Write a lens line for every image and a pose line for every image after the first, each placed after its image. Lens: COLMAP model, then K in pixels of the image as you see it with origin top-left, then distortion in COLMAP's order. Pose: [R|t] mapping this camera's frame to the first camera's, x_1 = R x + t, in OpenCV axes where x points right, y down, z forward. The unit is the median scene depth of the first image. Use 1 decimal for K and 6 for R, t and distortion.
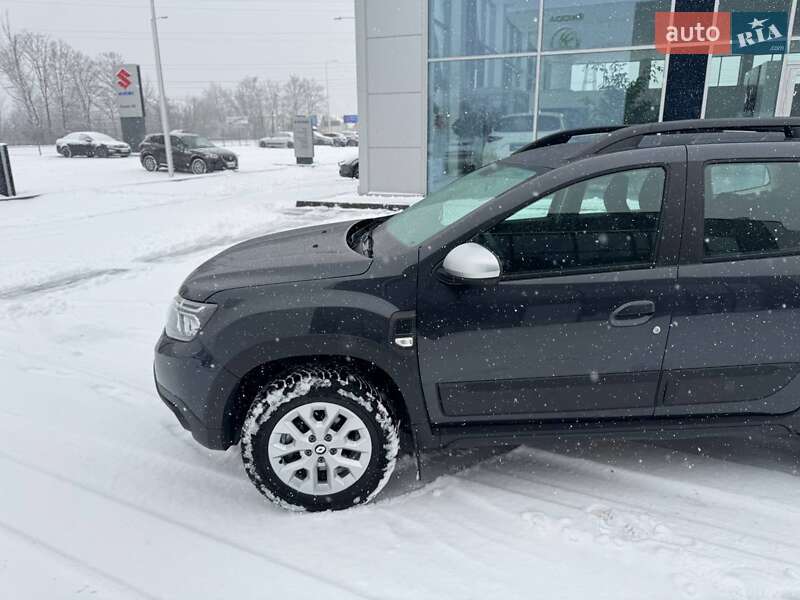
lens RADIAL K [[570.7, 0, 400.0], [0, 570.7, 300.0], [0, 0, 1]] dist [0.006351, -0.010930]
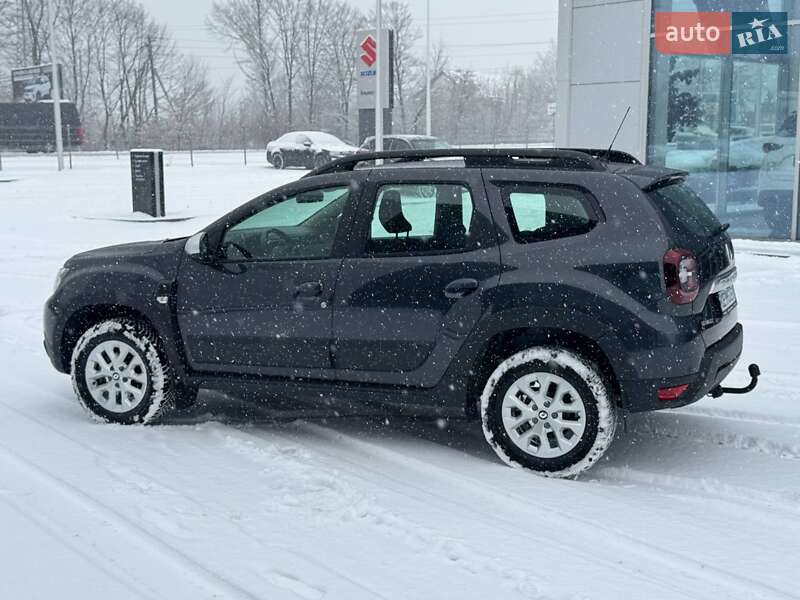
lens RADIAL K [[1116.7, 0, 404.1], [0, 1116.7, 303.6], [0, 0, 1]] dist [0.119009, -0.061292]
pose [[0.900204, 0.065260, -0.430551, 0.268942], [-0.119918, 0.987630, -0.101029, 0.044742], [0.418632, 0.142578, 0.896894, -0.194040]]
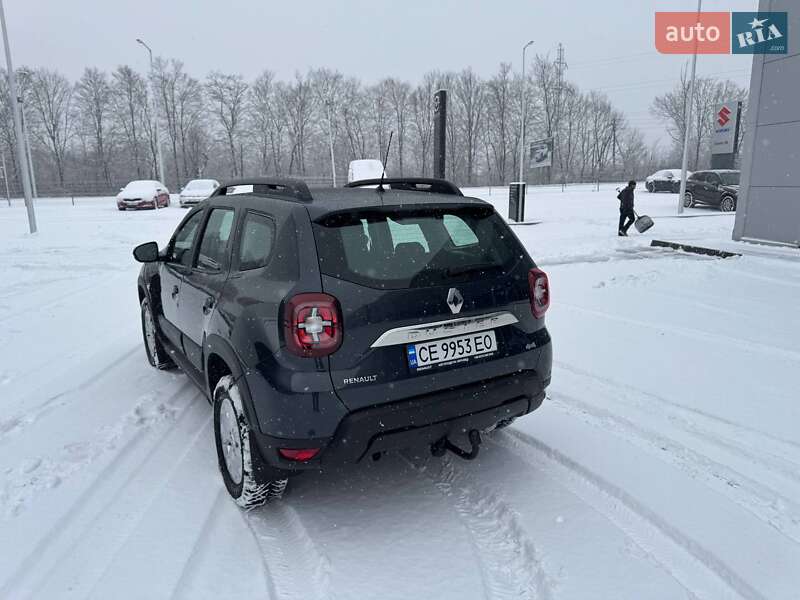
lens RADIAL K [[567.0, 0, 400.0], [0, 567.0, 300.0], [0, 0, 1]] dist [0.051446, -0.076135]
pose [[0.494910, 0.174492, -0.851244, 0.337821], [-0.222635, 0.972394, 0.069887, -0.034739], [0.839939, 0.154929, 0.520096, 0.103576]]
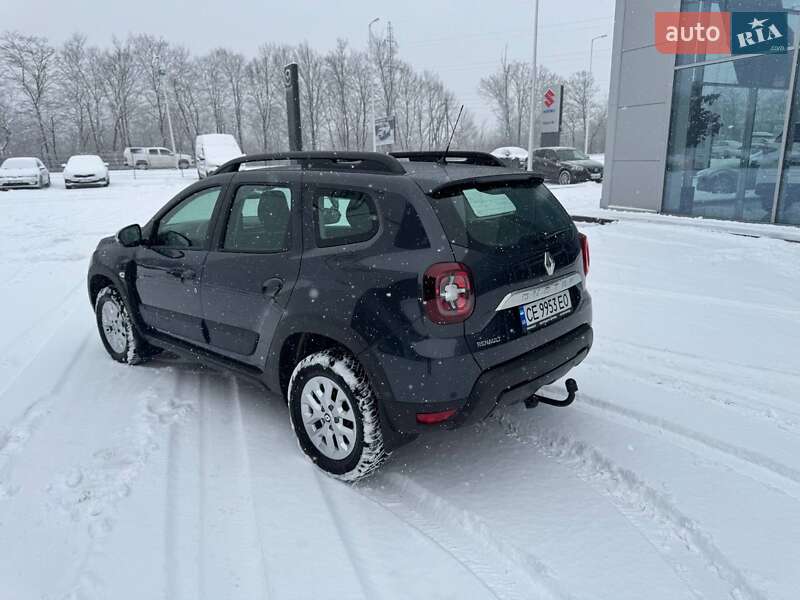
lens RADIAL K [[567.0, 0, 400.0], [0, 567.0, 300.0], [0, 0, 1]] dist [0.051446, -0.076135]
pose [[0.716044, 0.163000, -0.678758, 0.294304], [-0.174440, 0.983288, 0.052108, -0.015498], [0.675908, 0.081091, 0.732511, 0.037781]]
